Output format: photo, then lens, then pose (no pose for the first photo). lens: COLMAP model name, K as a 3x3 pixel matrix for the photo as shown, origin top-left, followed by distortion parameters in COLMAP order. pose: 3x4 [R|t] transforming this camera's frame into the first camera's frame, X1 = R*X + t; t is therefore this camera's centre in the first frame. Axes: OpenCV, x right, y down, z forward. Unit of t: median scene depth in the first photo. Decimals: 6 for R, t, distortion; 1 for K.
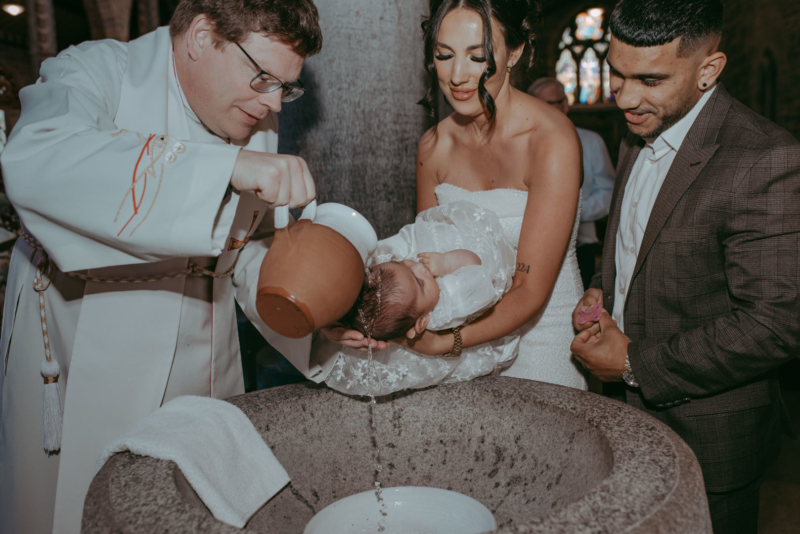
lens RADIAL K [[774.2, 0, 403.2], [0, 774.2, 266.5], [0, 0, 1]] dist [-0.051841, 0.093431]
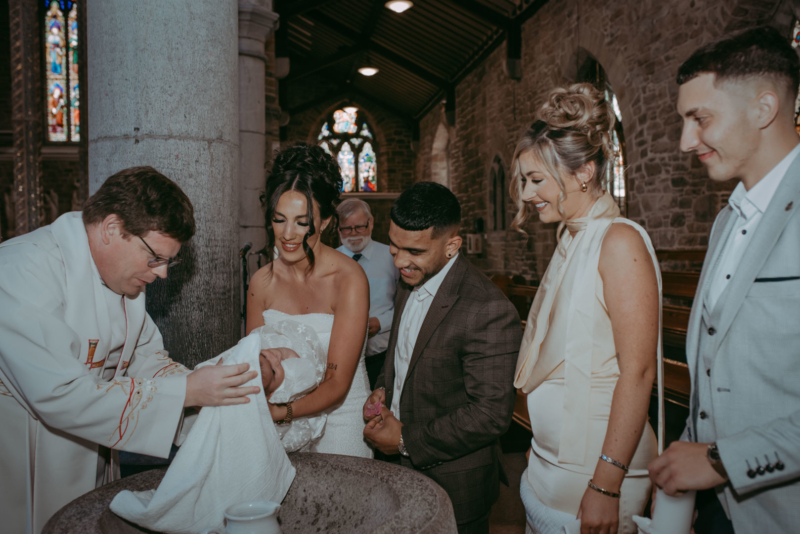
lens RADIAL K [[771.9, 0, 402.7], [0, 771.9, 267.3], [0, 0, 1]] dist [-0.048326, 0.086793]
pose [[0.951952, 0.010871, 0.306056, -0.139898], [0.019993, 0.995032, -0.097529, -0.048448], [-0.305595, 0.098962, 0.947005, -0.364565]]
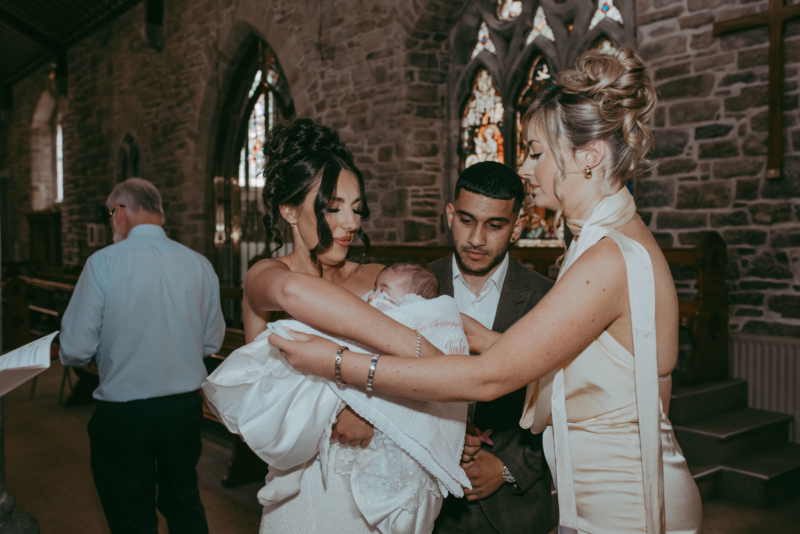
lens RADIAL K [[823.5, 0, 400.0], [0, 823.5, 267.0], [0, 0, 1]] dist [-0.052163, 0.094830]
pose [[0.690177, 0.002873, 0.723635, -0.509427], [0.066213, 0.995547, -0.067104, -0.125321], [-0.720605, 0.094228, 0.686913, 0.175754]]
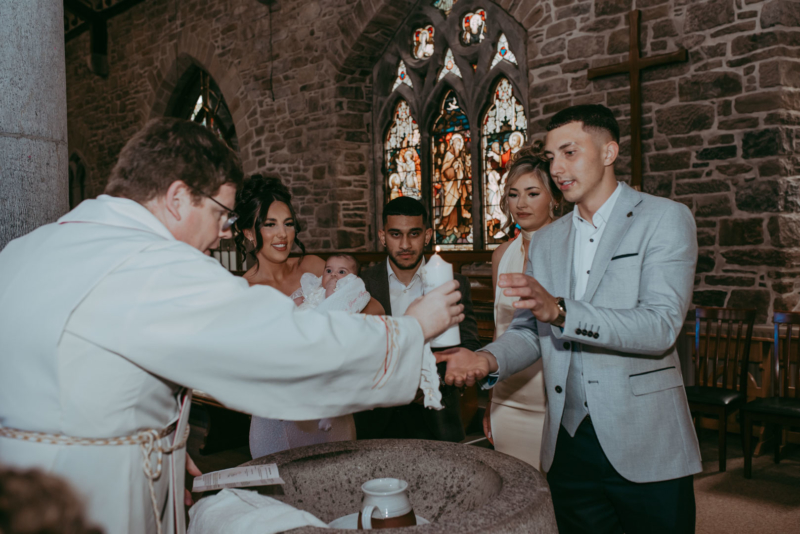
lens RADIAL K [[771.9, 0, 402.7], [0, 771.9, 267.3], [0, 0, 1]] dist [-0.048326, 0.086793]
pose [[0.609954, -0.007040, 0.792405, -0.932770], [0.094589, 0.993458, -0.063984, -0.087274], [-0.786771, 0.113980, 0.606630, -0.085237]]
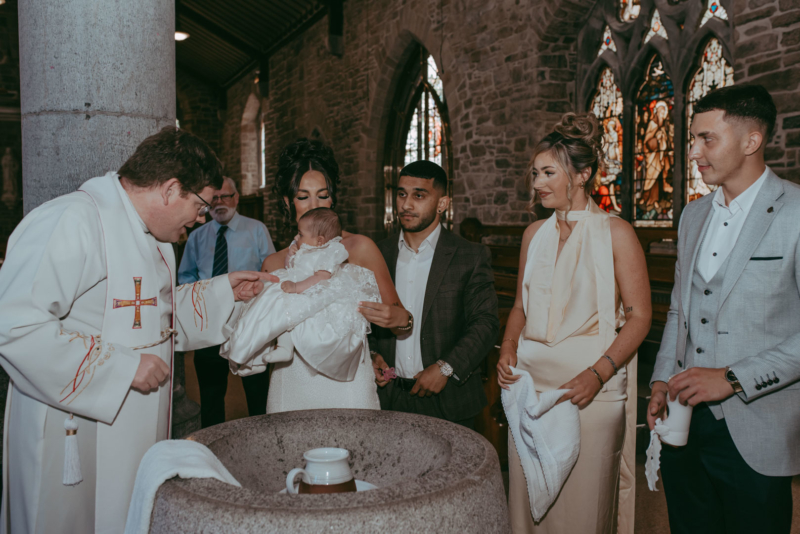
lens RADIAL K [[771.9, 0, 402.7], [0, 771.9, 267.3], [0, 0, 1]] dist [-0.048326, 0.086793]
pose [[0.834903, -0.004862, 0.550376, -0.576813], [0.040274, 0.997820, -0.052280, -0.054013], [-0.548922, 0.065814, 0.833278, -0.381840]]
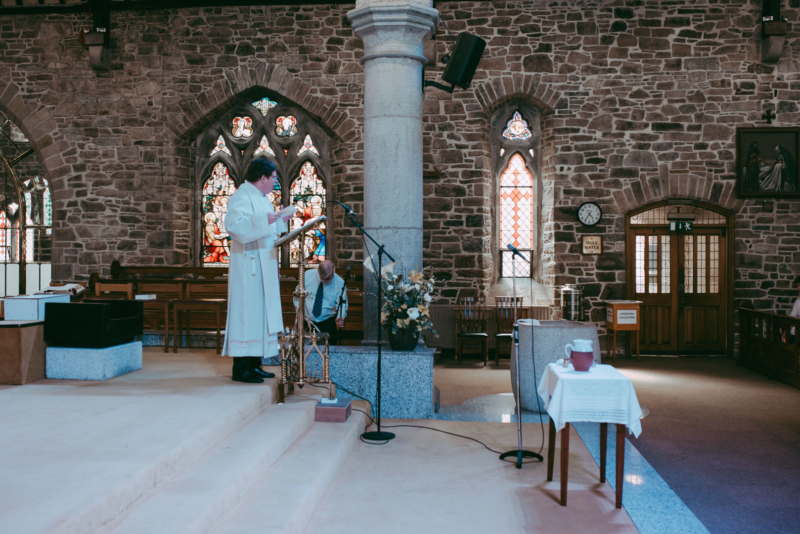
lens RADIAL K [[771.9, 0, 402.7], [0, 771.9, 267.3], [0, 0, 1]] dist [-0.048326, 0.086793]
pose [[-0.061390, 0.014301, 0.998011, -4.791874], [0.111406, 0.993748, -0.007387, -0.287599], [-0.991877, 0.110731, -0.062600, 1.953967]]
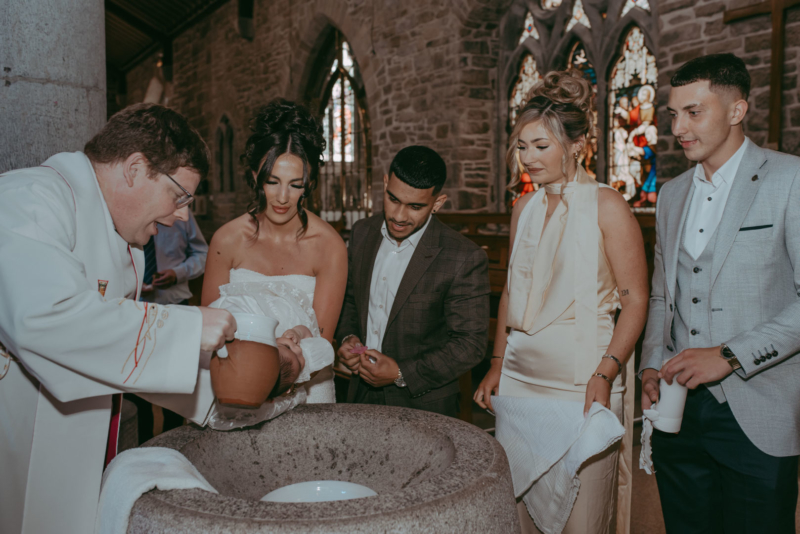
lens RADIAL K [[774.2, 0, 403.2], [0, 774.2, 266.5], [0, 0, 1]] dist [-0.051841, 0.093431]
pose [[0.759878, -0.018644, 0.649798, -0.622403], [0.055024, 0.997846, -0.035715, -0.048737], [-0.647733, 0.062894, 0.759267, -0.211486]]
